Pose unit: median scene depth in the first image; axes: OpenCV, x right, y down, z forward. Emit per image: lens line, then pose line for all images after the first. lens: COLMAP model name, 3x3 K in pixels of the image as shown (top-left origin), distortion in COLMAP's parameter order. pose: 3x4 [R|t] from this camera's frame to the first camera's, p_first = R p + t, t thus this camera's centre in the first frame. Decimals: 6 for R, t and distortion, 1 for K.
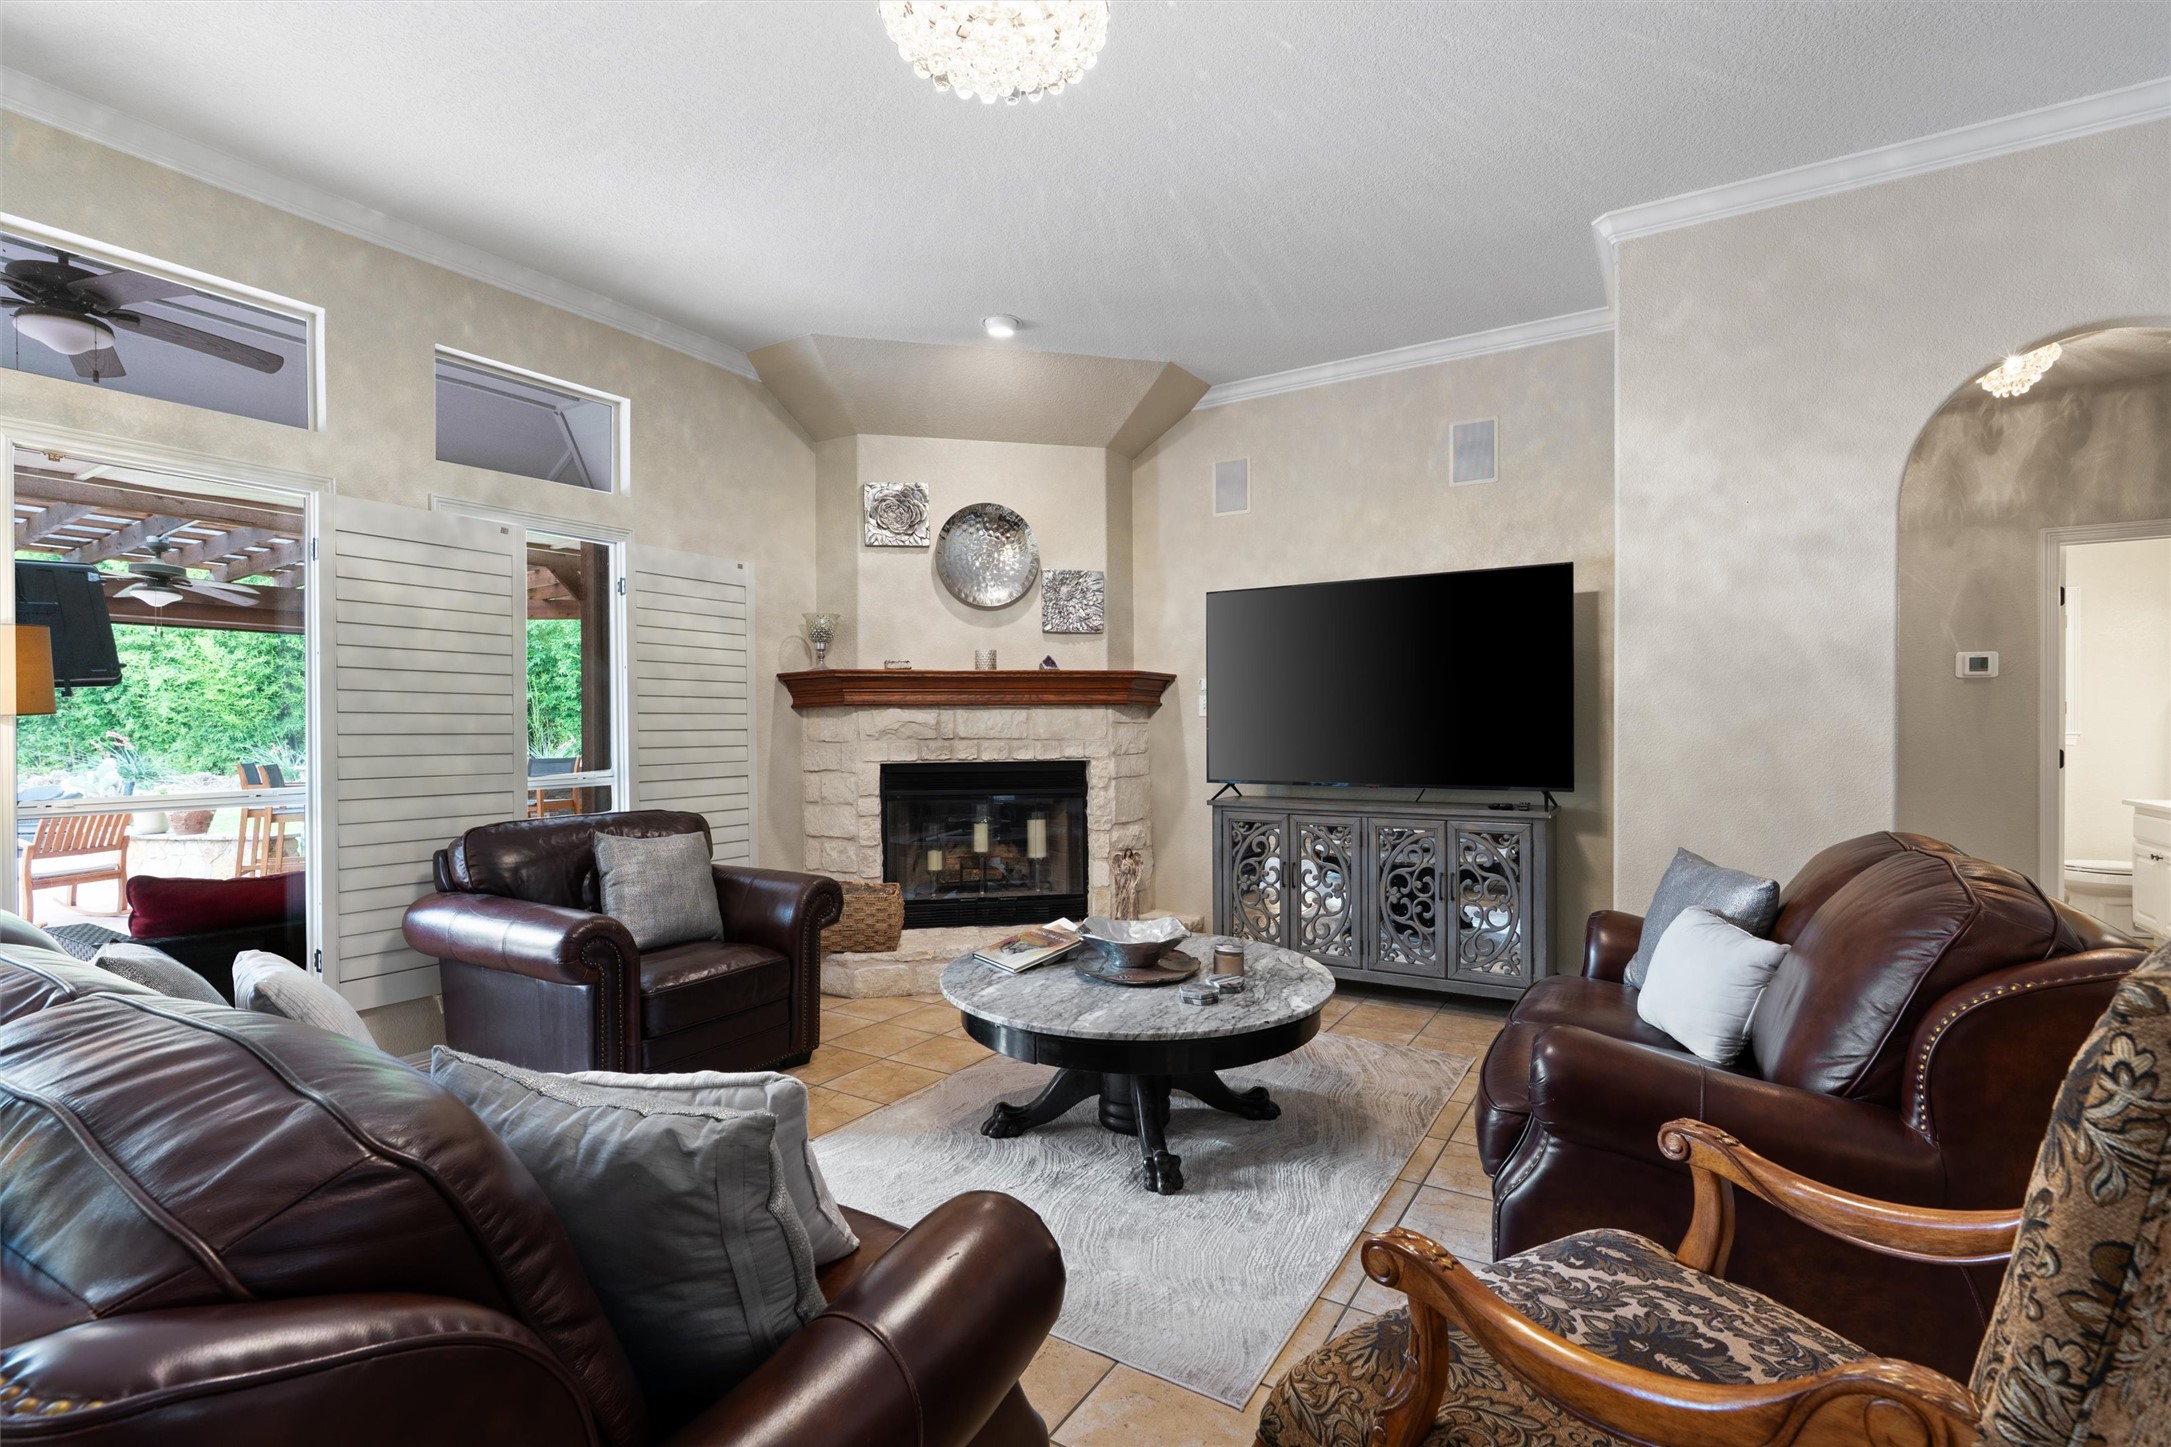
lens RADIAL K [[997.8, 0, 1086.4], [0, 997.8, 734.7], [0, 0, 1]] dist [-0.014324, -0.000276]
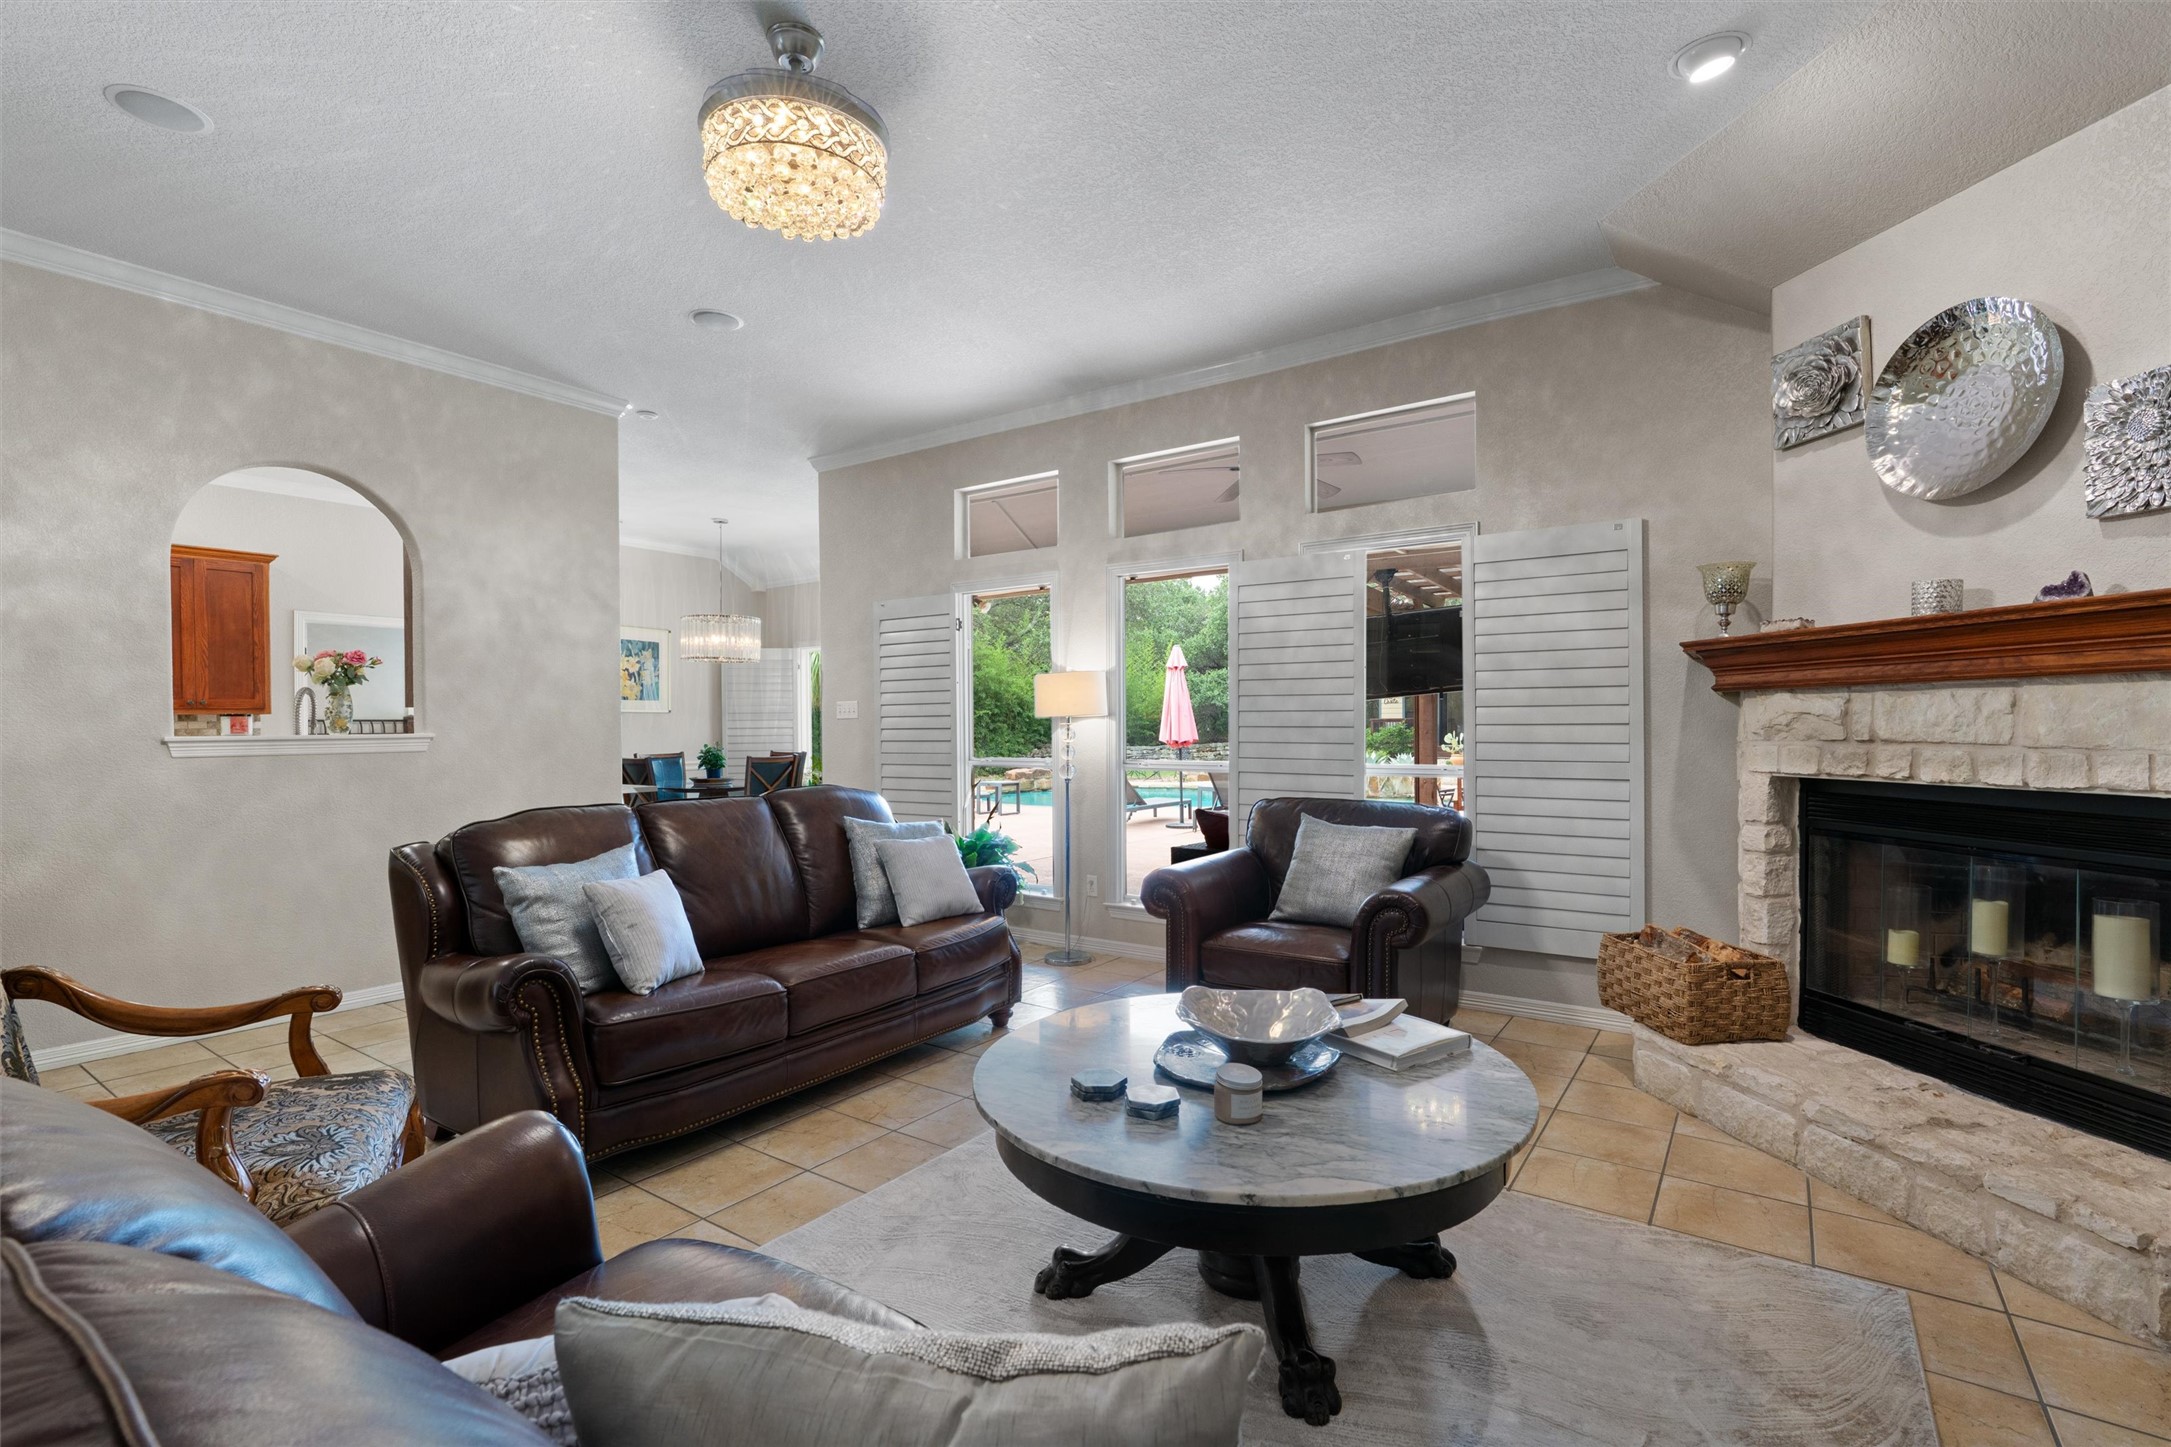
lens RADIAL K [[987.0, 0, 1083.8], [0, 987.0, 727.7], [0, 0, 1]] dist [-0.011357, 0.005401]
pose [[-0.062195, 0.010965, -0.998004, 0.479614], [-0.001658, 0.999937, 0.011090, -0.009681], [0.998063, 0.002344, -0.062173, 0.584341]]
